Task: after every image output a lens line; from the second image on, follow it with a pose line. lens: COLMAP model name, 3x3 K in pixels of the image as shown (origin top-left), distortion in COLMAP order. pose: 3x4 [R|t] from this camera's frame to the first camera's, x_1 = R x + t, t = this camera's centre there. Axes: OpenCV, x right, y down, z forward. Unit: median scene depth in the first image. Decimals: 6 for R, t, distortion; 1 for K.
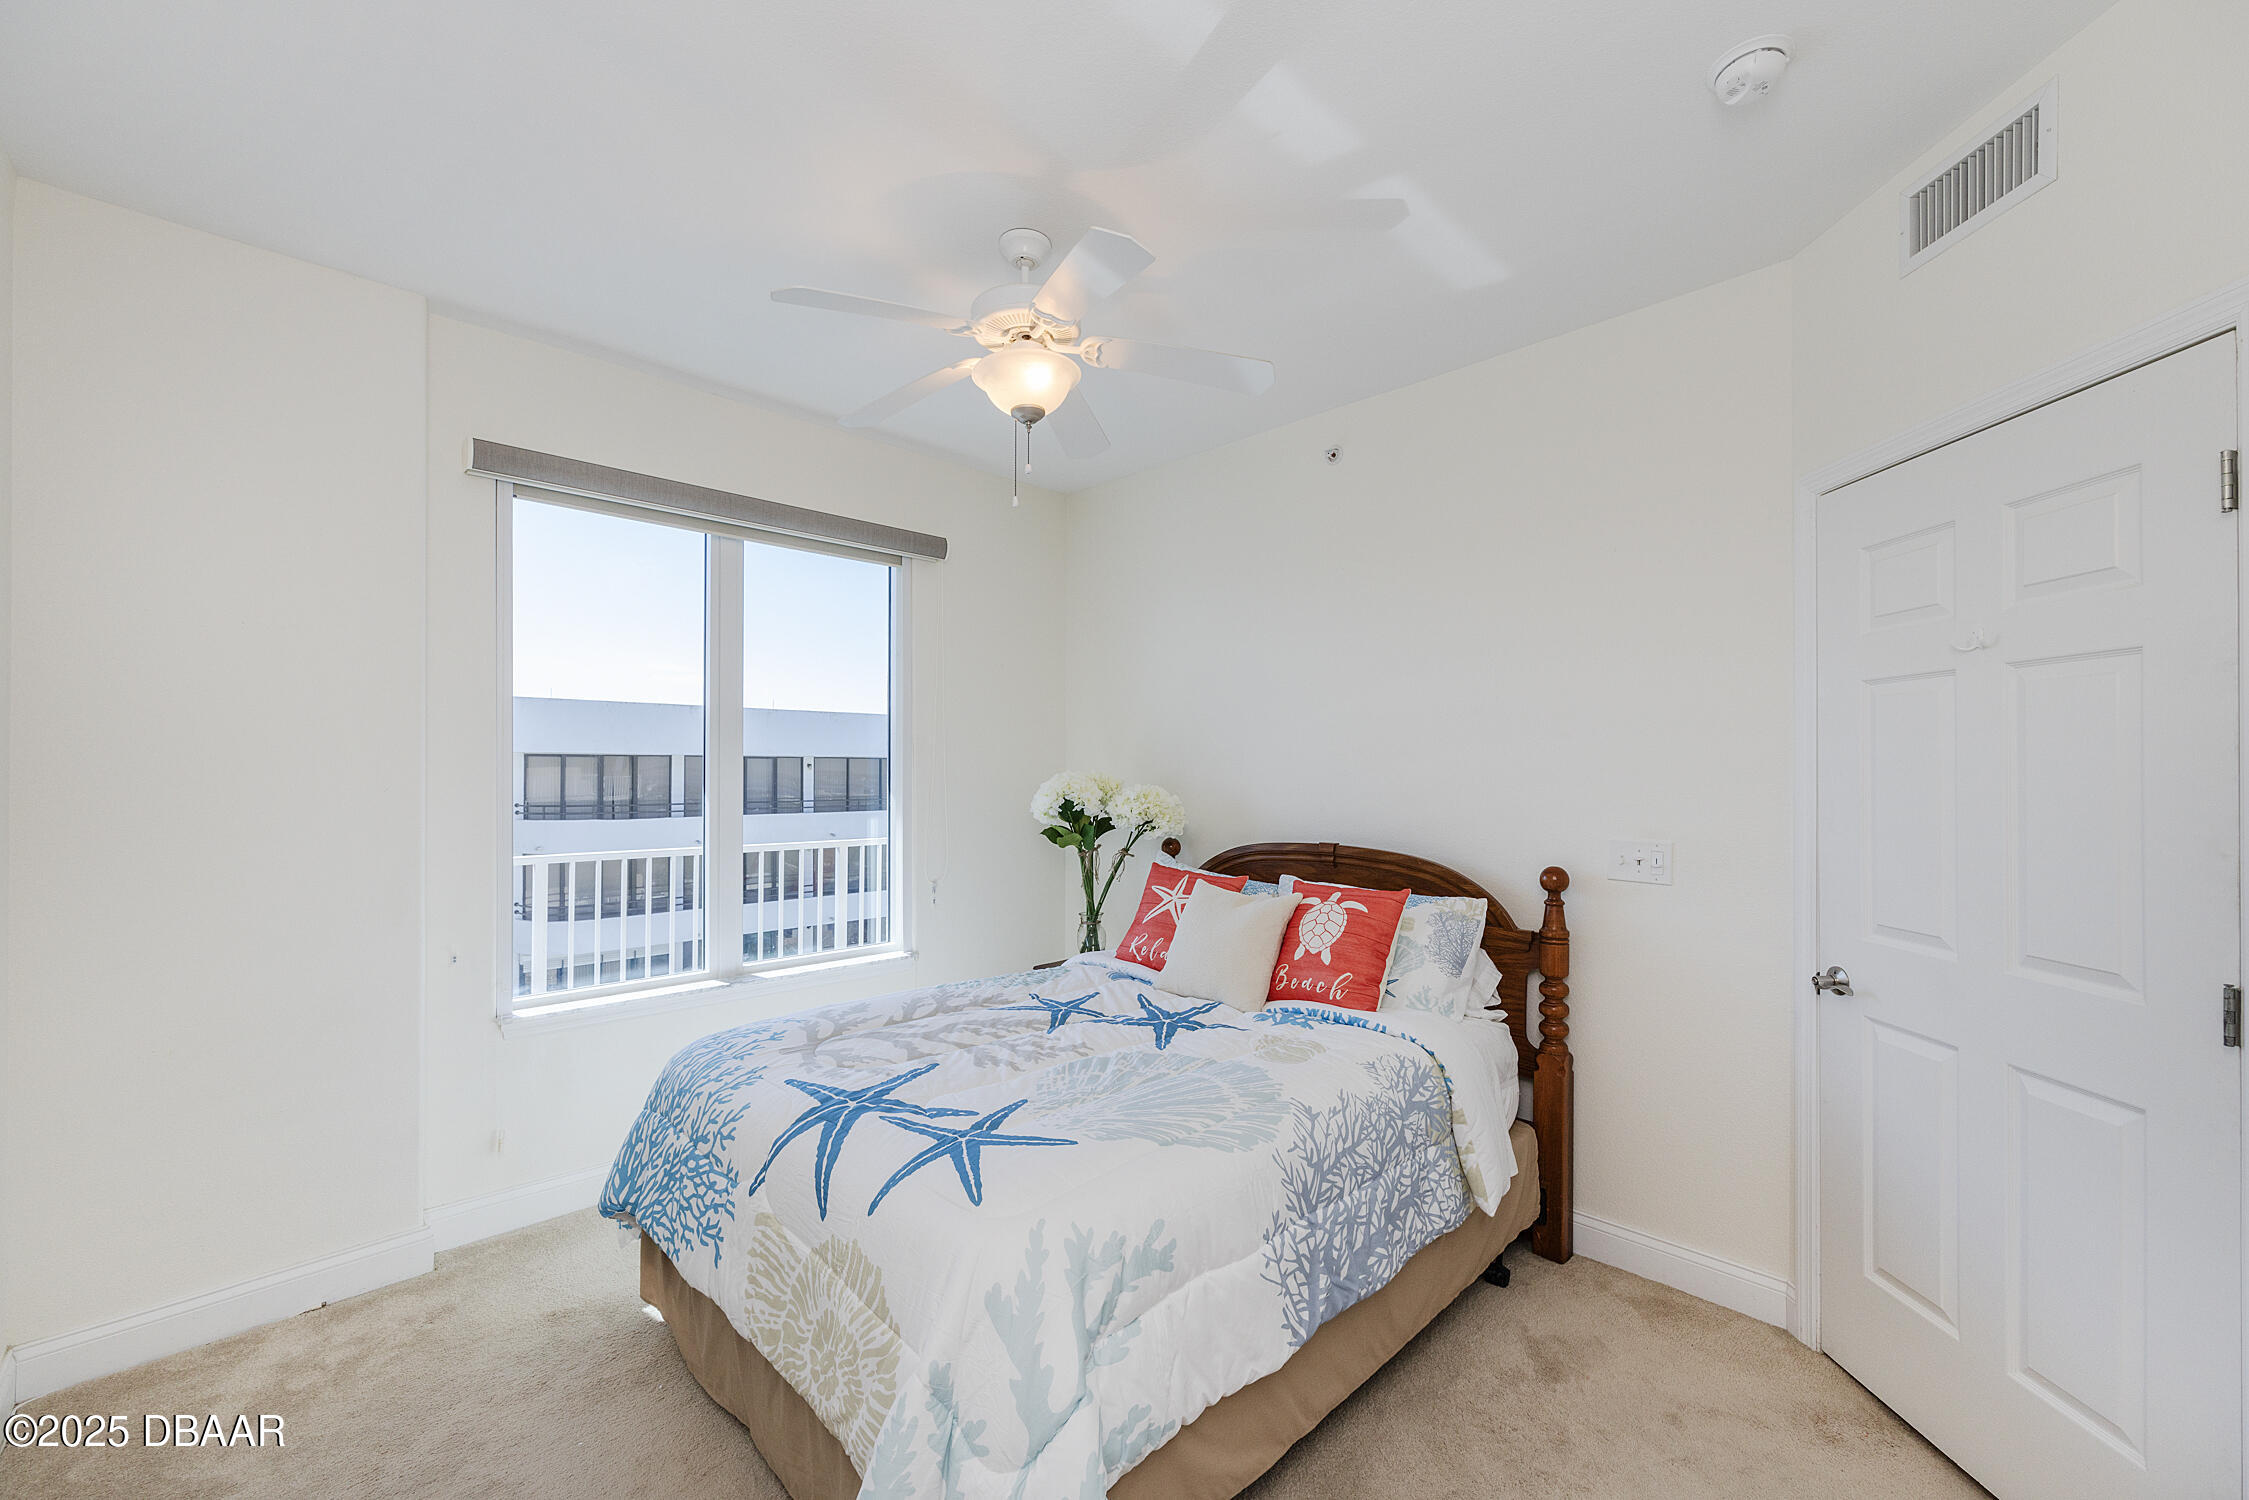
lens RADIAL K [[955.4, 0, 1126.2], [0, 955.4, 730.8], [0, 0, 1]] dist [0.000120, -0.000035]
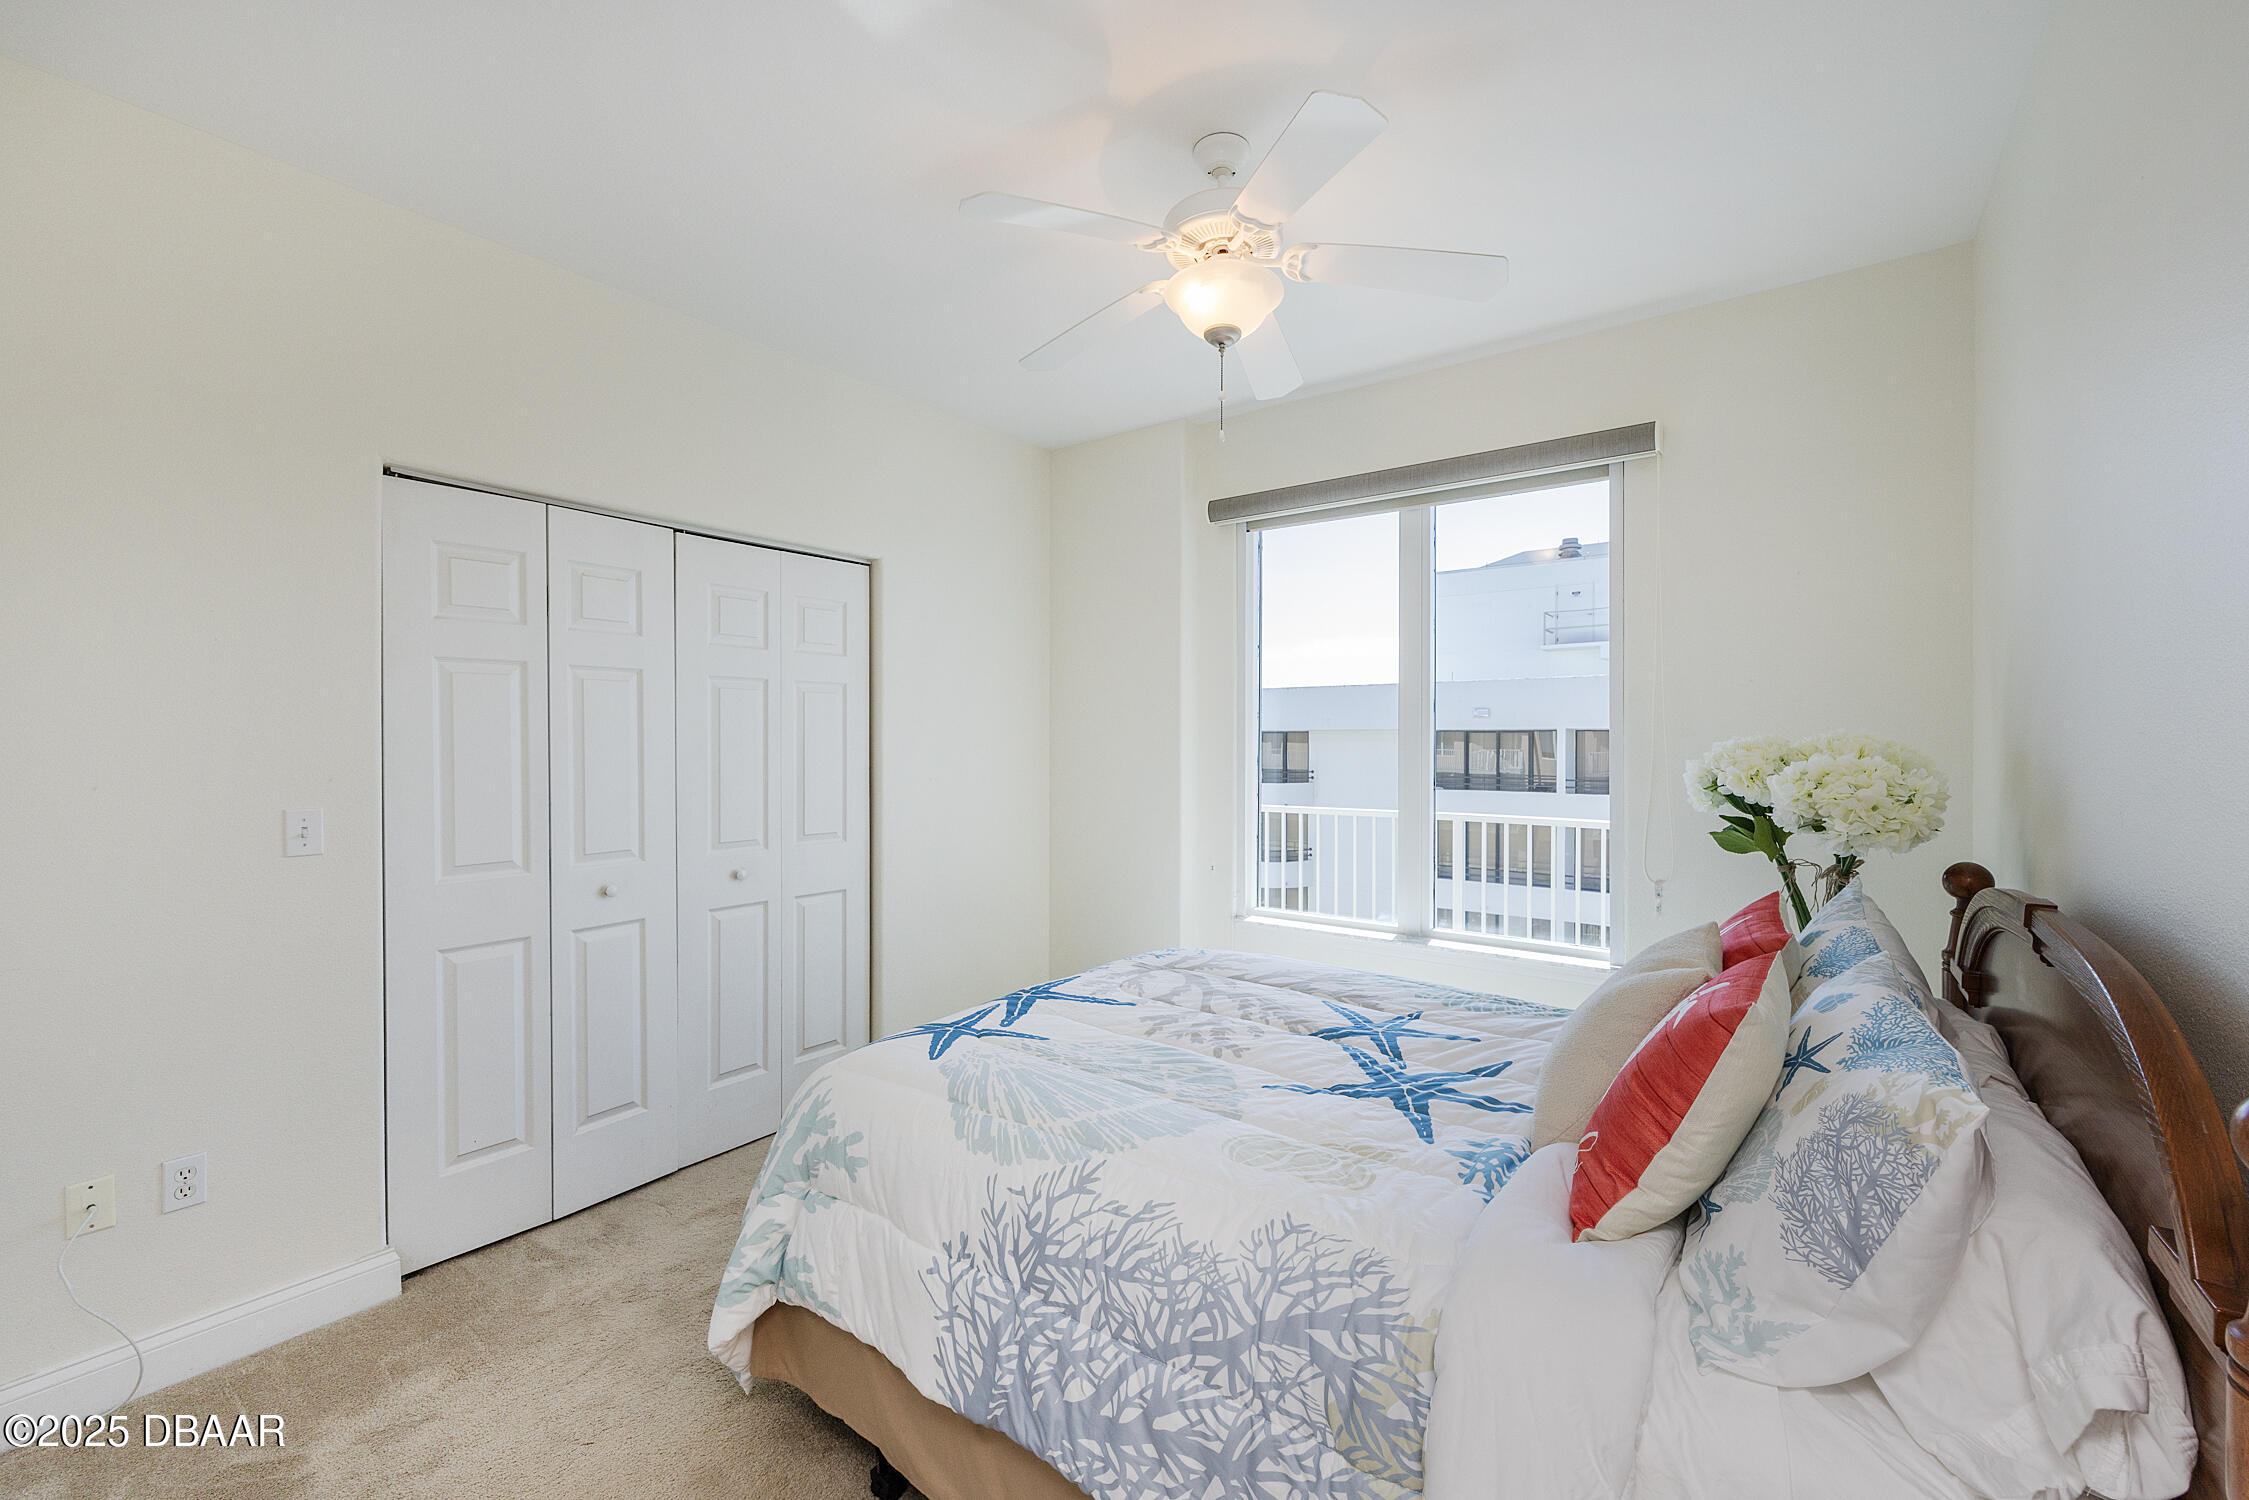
lens RADIAL K [[920.8, 0, 1116.7], [0, 920.8, 770.5], [0, 0, 1]] dist [-0.000253, -0.000109]
pose [[0.120337, 0.015198, -0.992617, 0.659491], [0.028151, 0.999428, 0.018715, 0.060495], [0.992334, -0.030195, 0.119841, 0.717836]]
